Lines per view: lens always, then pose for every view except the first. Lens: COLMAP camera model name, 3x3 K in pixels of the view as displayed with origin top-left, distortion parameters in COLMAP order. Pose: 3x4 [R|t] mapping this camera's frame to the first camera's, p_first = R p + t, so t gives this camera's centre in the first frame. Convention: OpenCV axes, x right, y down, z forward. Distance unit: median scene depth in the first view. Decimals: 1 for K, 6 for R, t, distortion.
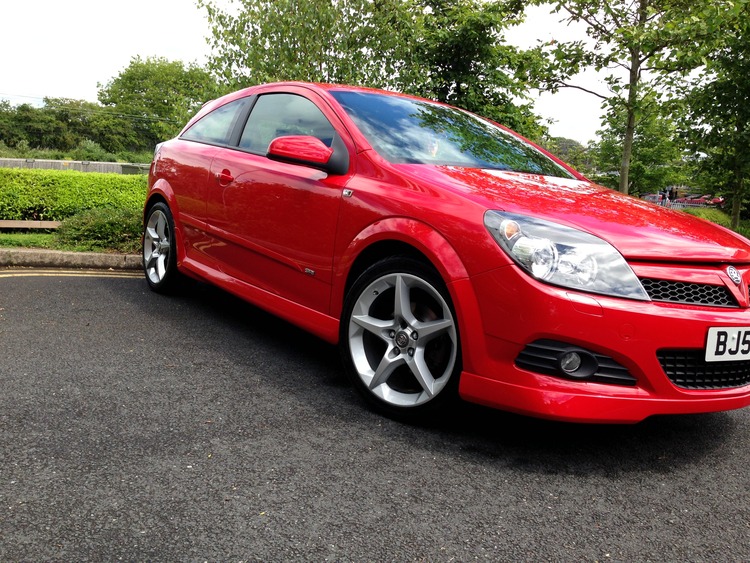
lens RADIAL K [[693.6, 0, 375.0], [0, 693.6, 281.5], [0, 0, 1]] dist [0.144539, -0.275487]
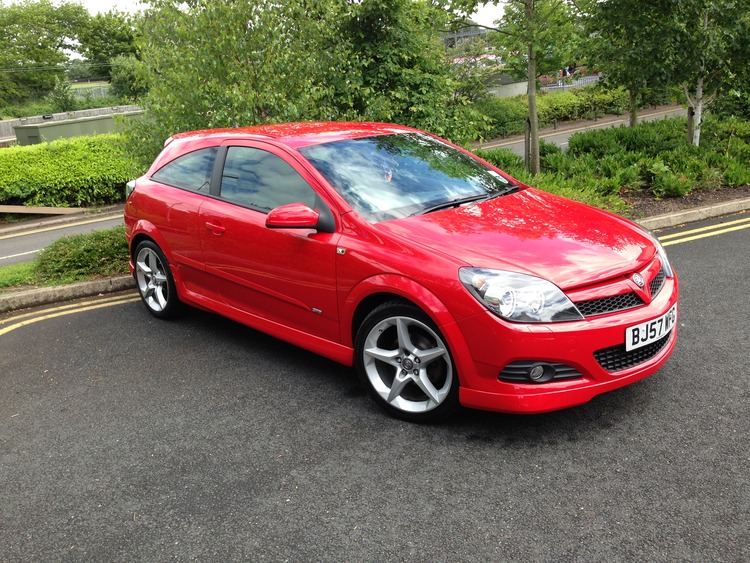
lens RADIAL K [[693.6, 0, 375.0], [0, 693.6, 281.5], [0, 0, 1]] dist [0.144539, -0.275487]
pose [[0.980169, -0.176398, 0.090296, -0.130055], [0.163123, 0.976937, 0.137786, -0.299630], [-0.112518, -0.120324, 0.986338, -0.320055]]
